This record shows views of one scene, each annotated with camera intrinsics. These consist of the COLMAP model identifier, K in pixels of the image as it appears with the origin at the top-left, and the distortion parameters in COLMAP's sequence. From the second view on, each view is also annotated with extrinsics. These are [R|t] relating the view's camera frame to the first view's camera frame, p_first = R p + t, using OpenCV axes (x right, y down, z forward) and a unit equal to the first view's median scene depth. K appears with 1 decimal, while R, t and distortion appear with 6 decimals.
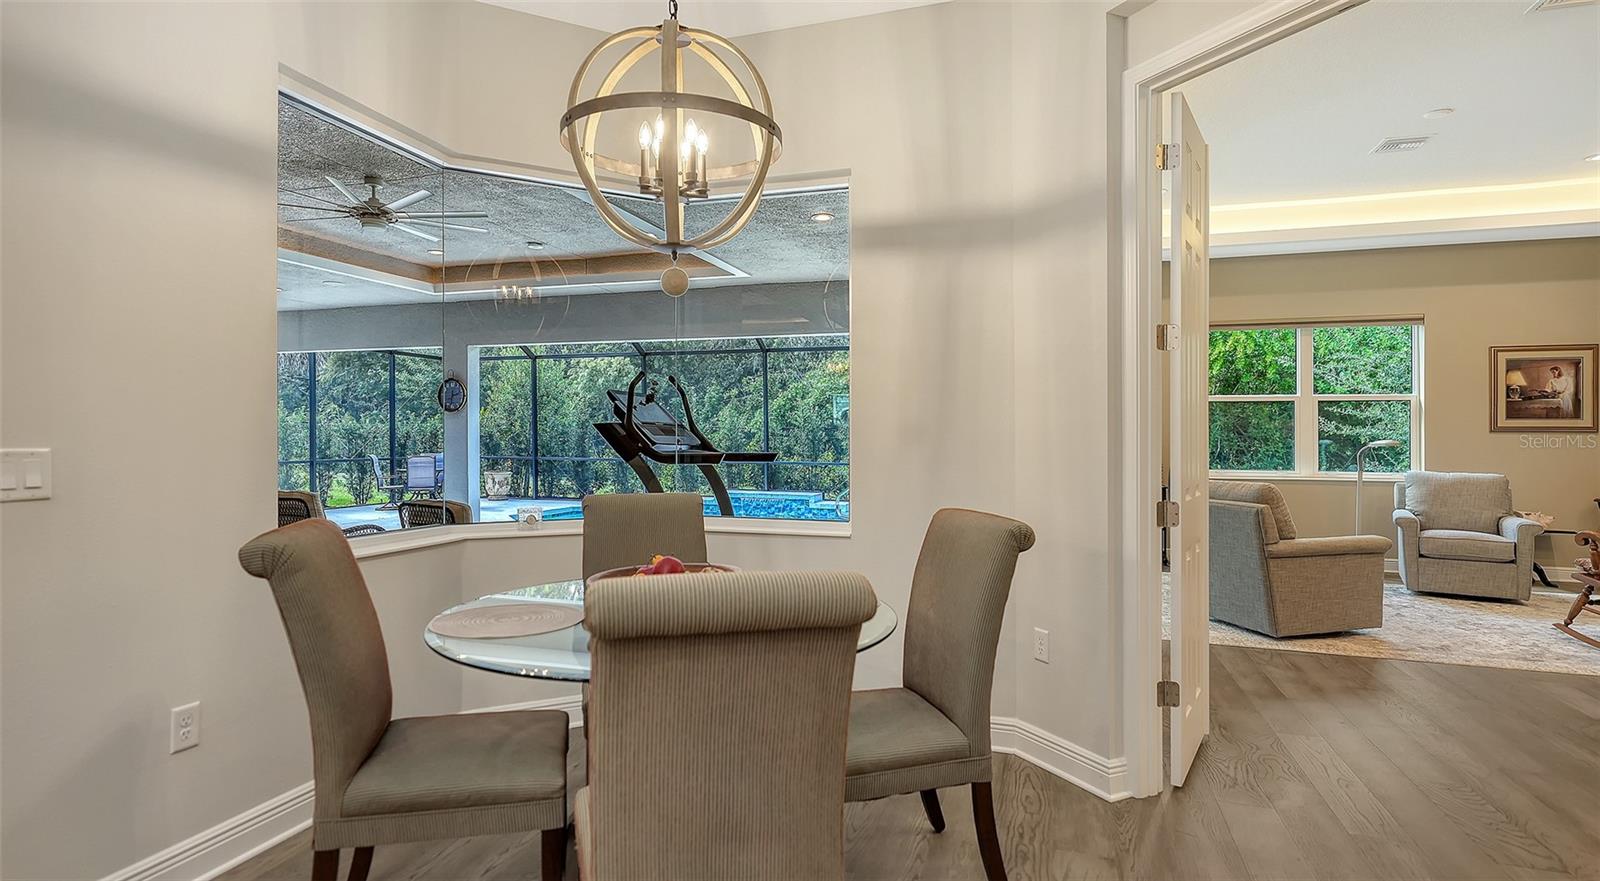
lens RADIAL K [[802.4, 0, 802.7], [0, 802.4, 429.9], [0, 0, 1]] dist [-0.010493, 0.001423]
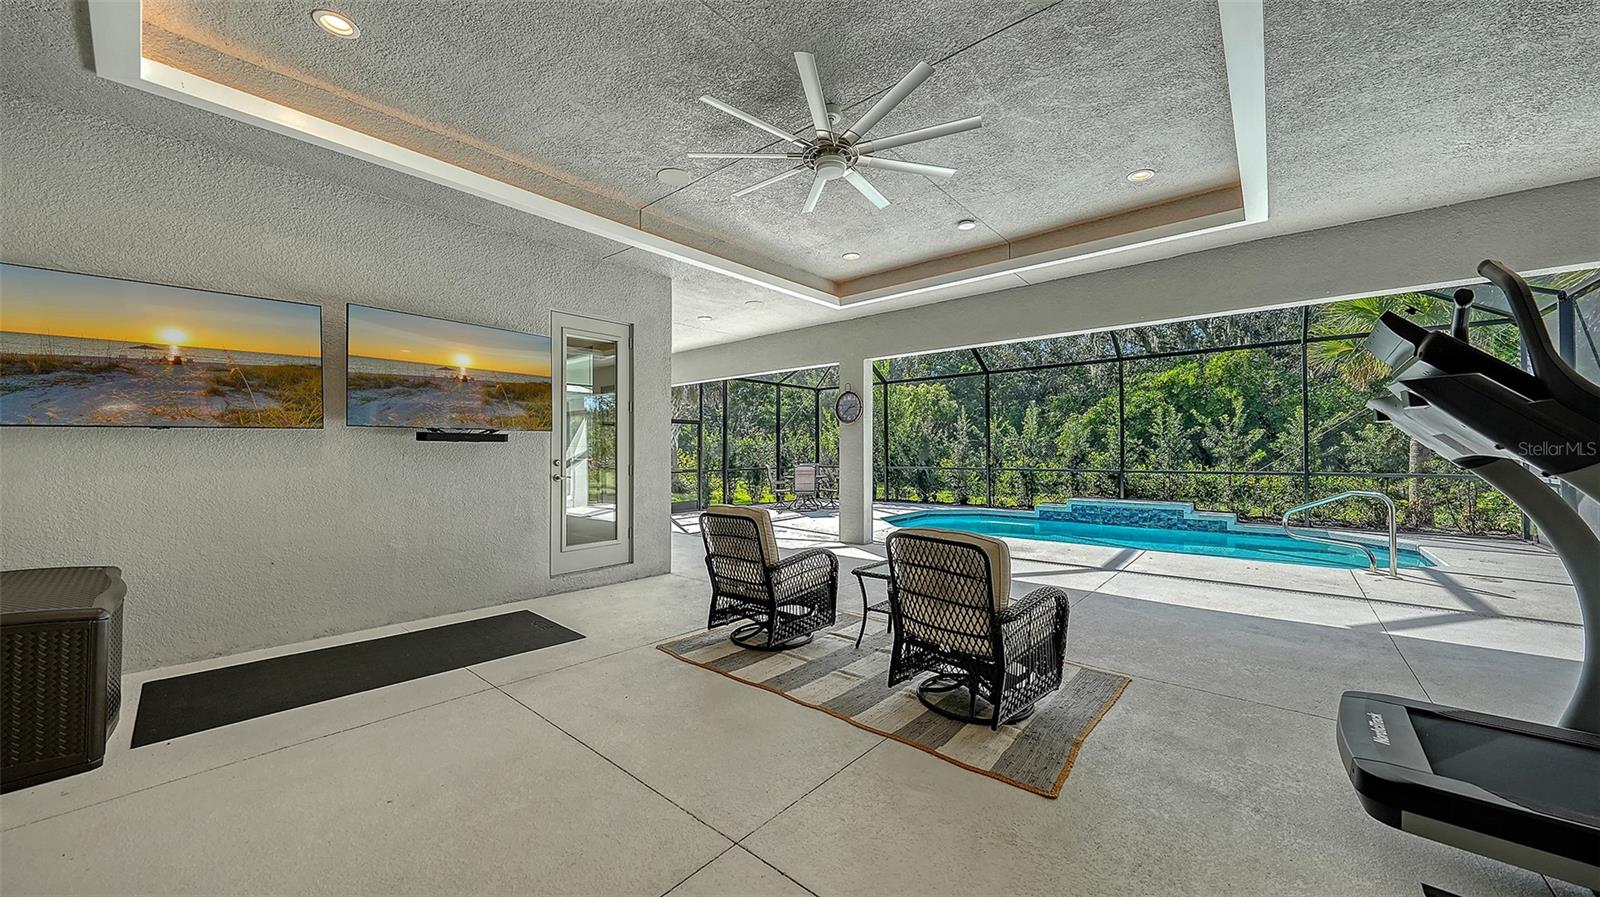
lens RADIAL K [[563.3, 0, 800.0], [0, 563.3, 448.5], [0, 0, 1]] dist [0.001864, 0.000183]
pose [[0.923285, -0.014931, -0.383826, -0.319293], [0.014964, 0.999884, -0.002902, 0.018122], [0.383825, -0.003064, 0.923401, 0.427757]]
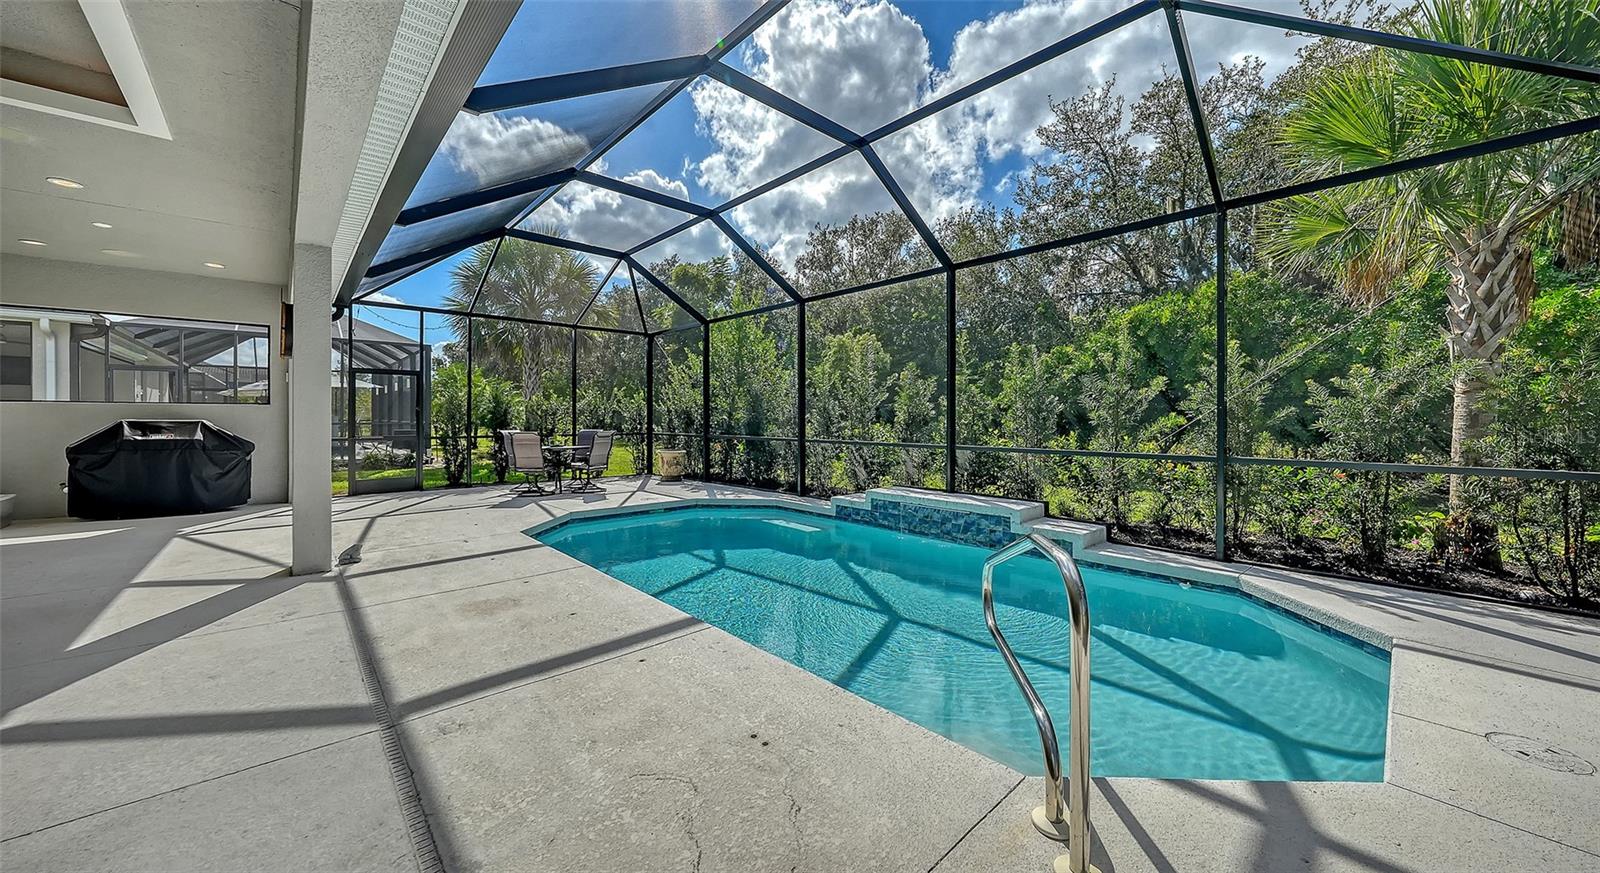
lens RADIAL K [[558.1, 0, 802.5], [0, 558.1, 417.5], [0, 0, 1]] dist [0.001143, 0.000102]
pose [[0.869094, -0.005372, -0.494618, 0.153157], [0.007367, 0.999971, 0.002084, 0.034956], [0.494592, -0.005455, 0.869108, 1.239901]]
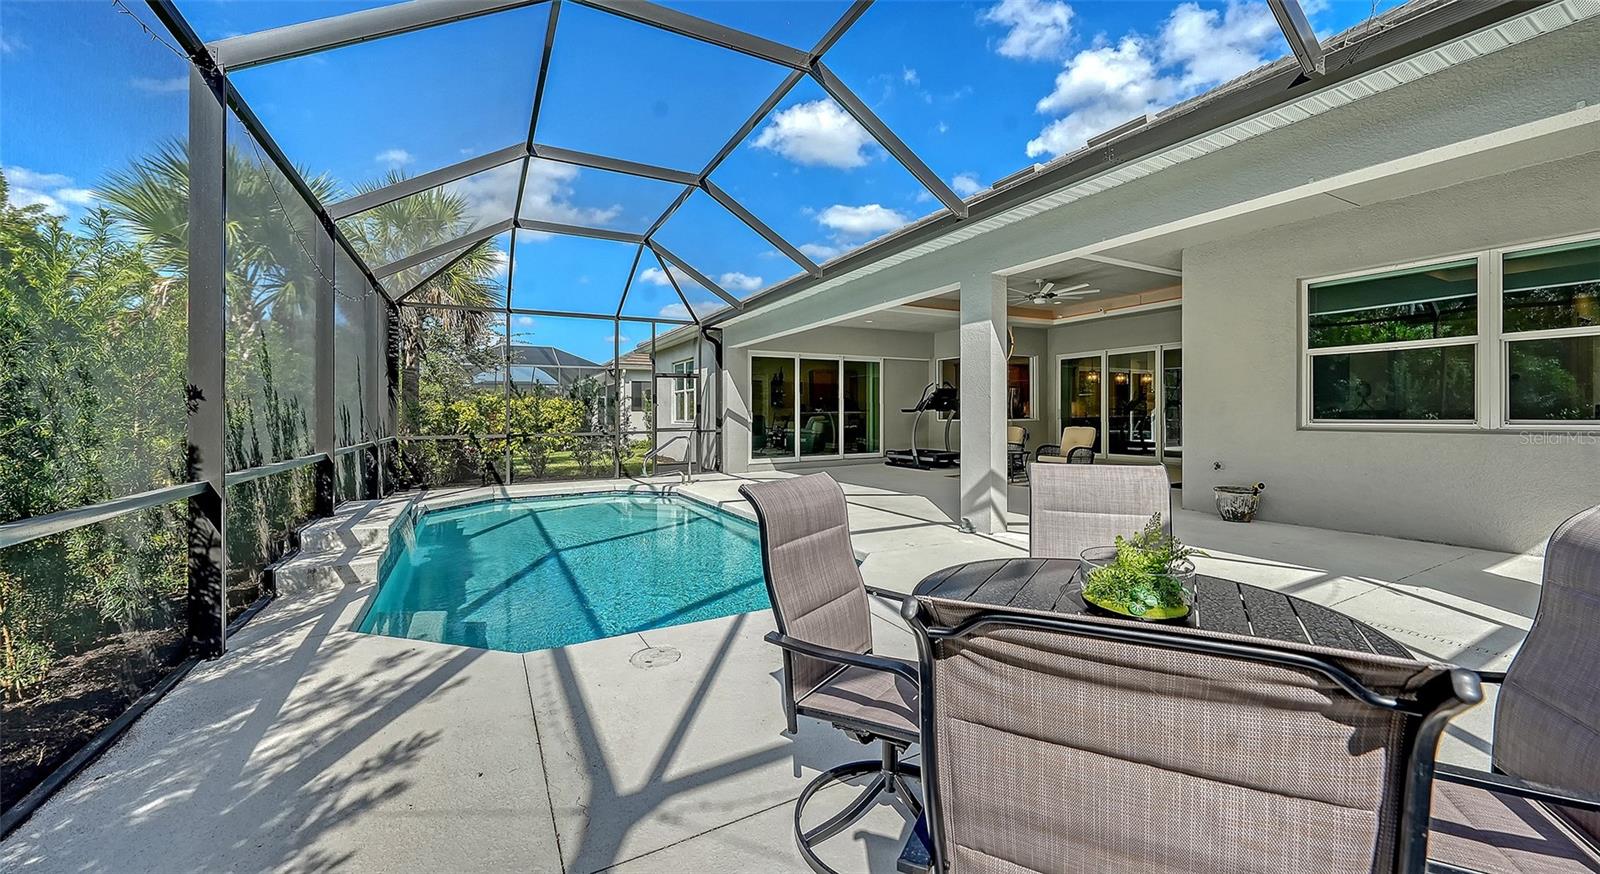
lens RADIAL K [[593.5, 0, 808.9], [0, 593.5, 402.4], [0, 0, 1]] dist [-0.000447, -0.000107]
pose [[-0.727772, 0.013157, 0.685693, -1.058805], [0.001121, 0.999837, -0.017995, 0.037375], [-0.685819, -0.012328, -0.727668, 2.322509]]
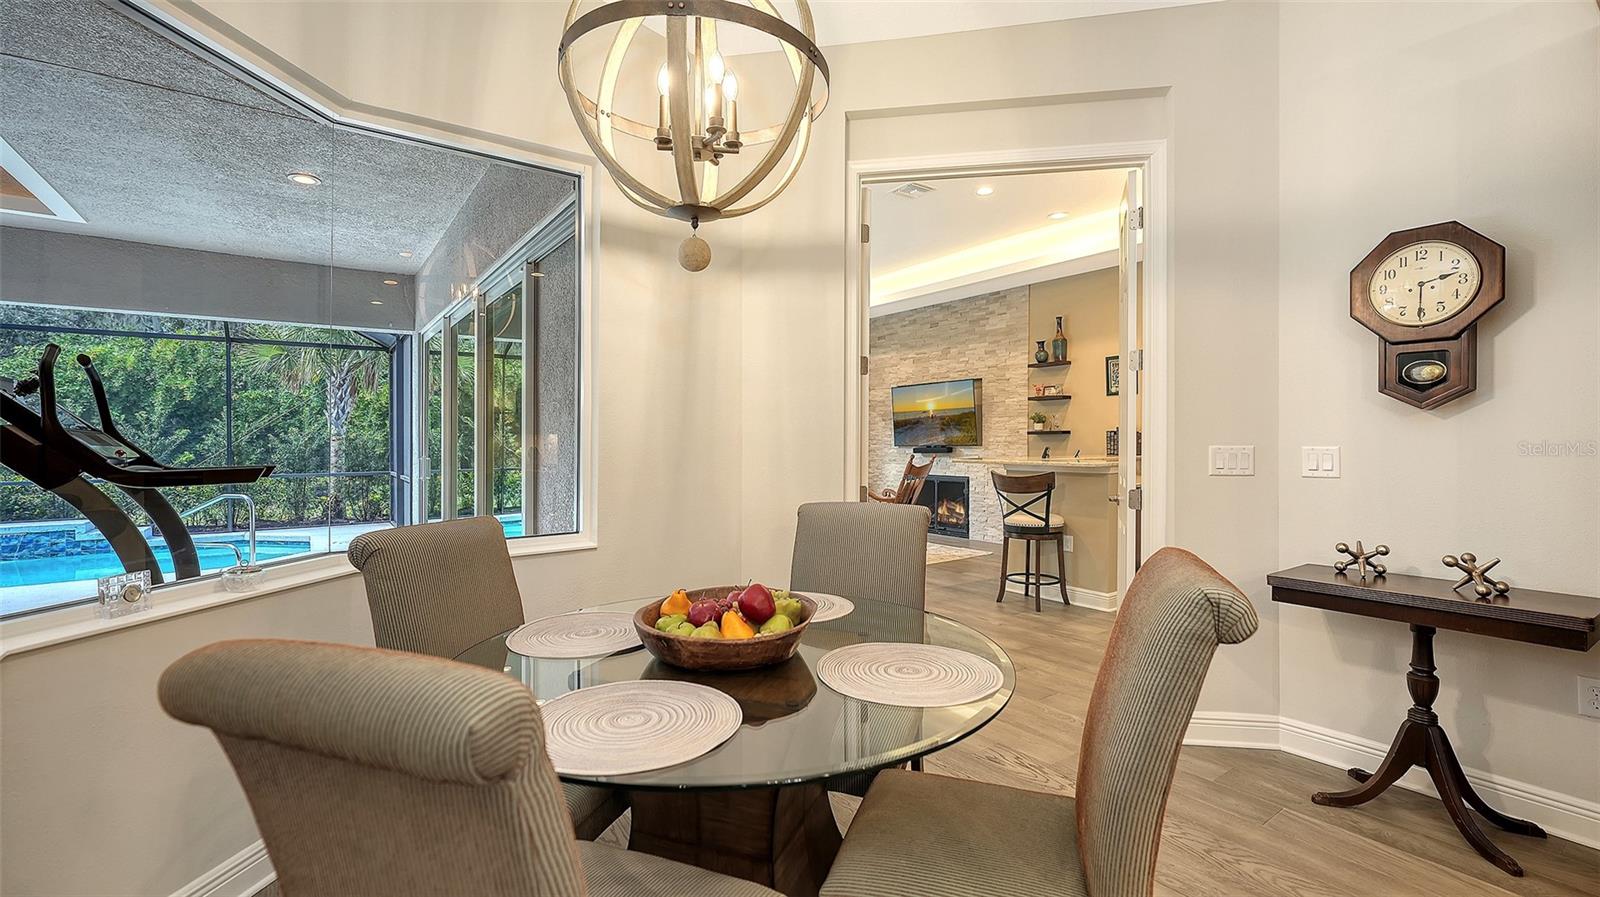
lens RADIAL K [[675.8, 0, 800.7], [0, 675.8, 436.2], [0, 0, 1]] dist [-0.009745, 0.000578]
pose [[0.585310, -0.005286, 0.810792, -0.210309], [0.004995, 0.999983, 0.002913, 0.000589], [-0.810794, 0.002345, 0.585327, 0.159137]]
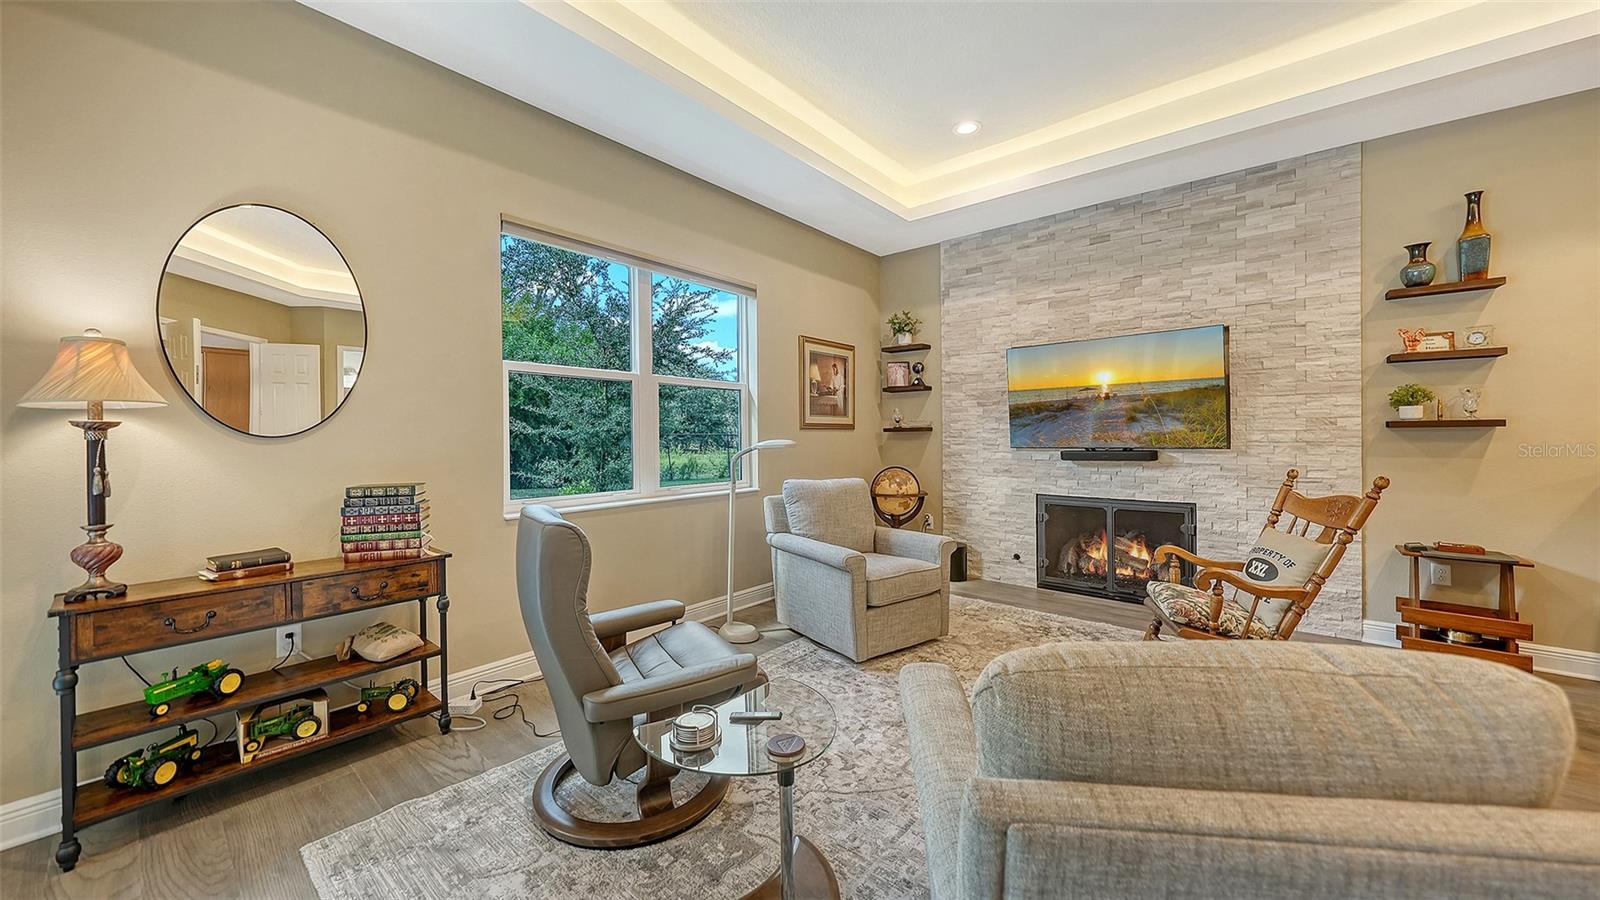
lens RADIAL K [[575.0, 0, 797.2], [0, 575.0, 434.4], [0, 0, 1]] dist [-0.000650, -0.000178]
pose [[0.382938, -0.005694, 0.923757, 0.259219], [0.002030, 0.999984, 0.005323, 0.005276], [-0.923772, -0.000163, 0.382943, 0.763977]]
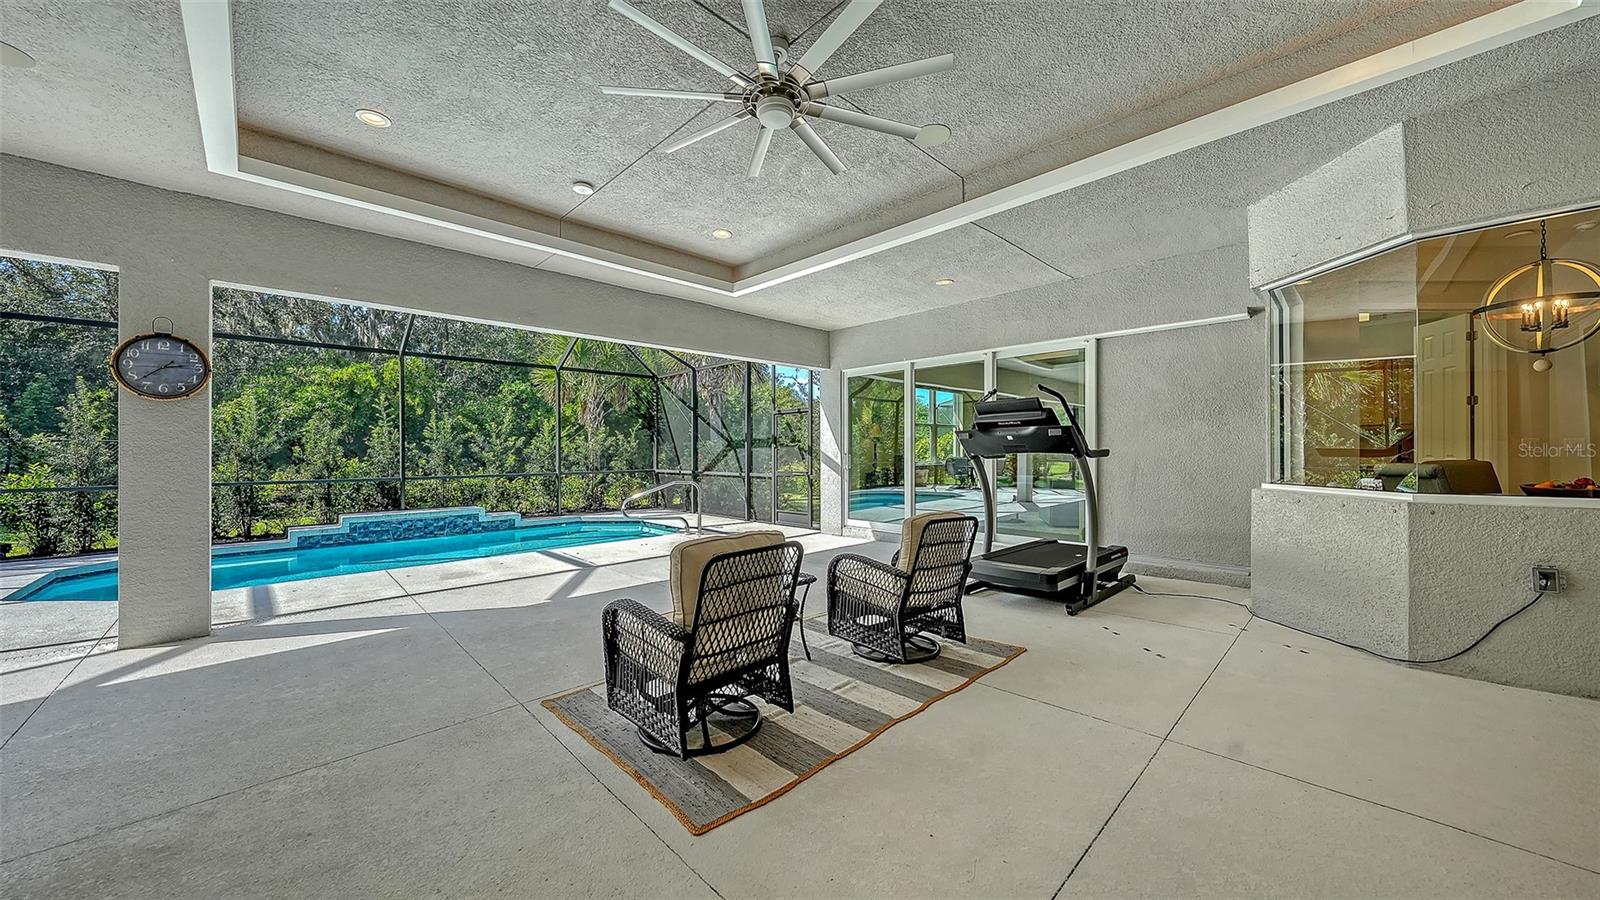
lens RADIAL K [[563.3, 0, 800.0], [0, 563.3, 450.0], [0, 0, 1]] dist [0.001864, 0.000183]
pose [[0.459736, -0.006853, 0.888029, -0.870771], [0.004313, 0.999976, 0.005484, 0.016060], [-0.888045, 0.001309, 0.459754, 0.699622]]
